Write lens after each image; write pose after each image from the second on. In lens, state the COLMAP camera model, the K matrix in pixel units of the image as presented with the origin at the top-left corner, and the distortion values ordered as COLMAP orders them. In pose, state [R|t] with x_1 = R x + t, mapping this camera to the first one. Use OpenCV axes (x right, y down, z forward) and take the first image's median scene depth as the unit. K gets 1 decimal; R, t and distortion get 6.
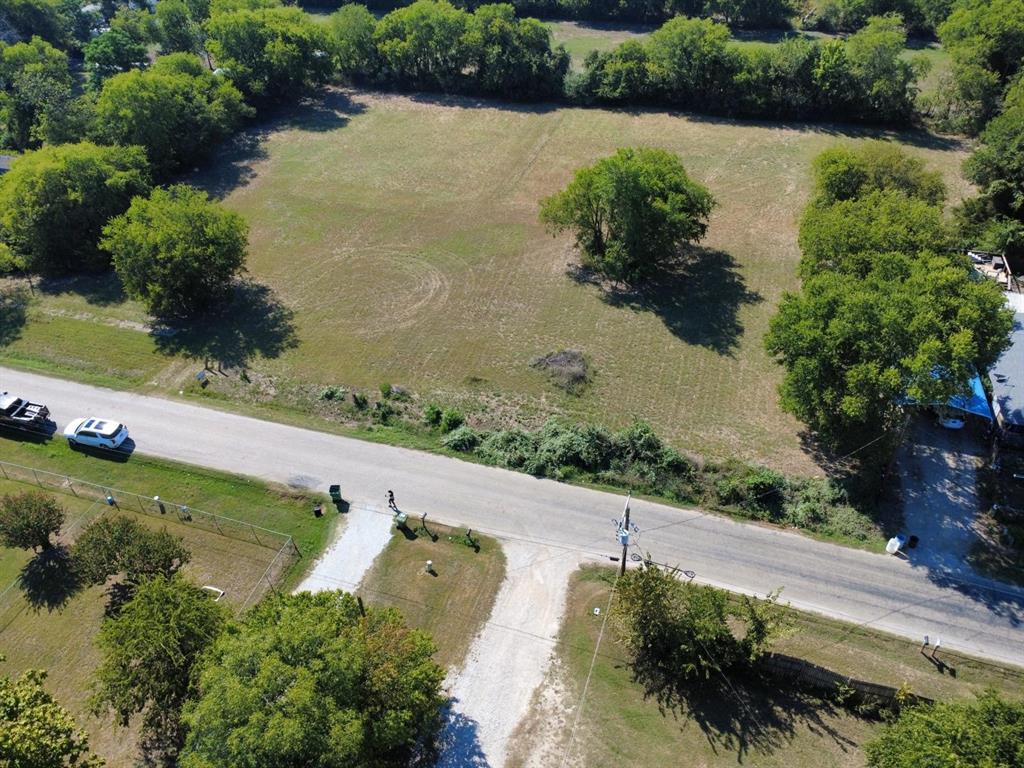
lens RADIAL K [[768.6, 0, 512.0], [0, 768.6, 384.0], [0, 0, 1]] dist [0.005750, 0.000311]
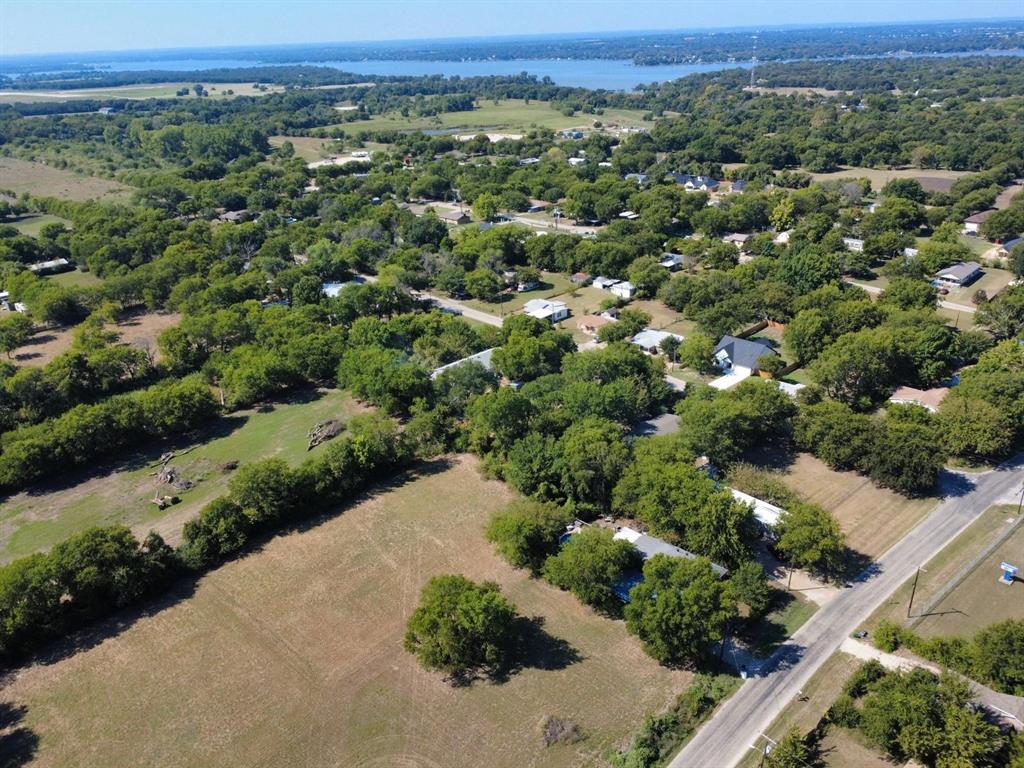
lens RADIAL K [[768.6, 0, 512.0], [0, 768.6, 384.0], [0, 0, 1]] dist [0.005750, 0.000311]
pose [[0.430812, -0.366542, 0.824650, -0.916417], [0.554442, 0.828502, 0.078603, -0.715843], [-0.712036, 0.423357, 0.560155, -0.102680]]
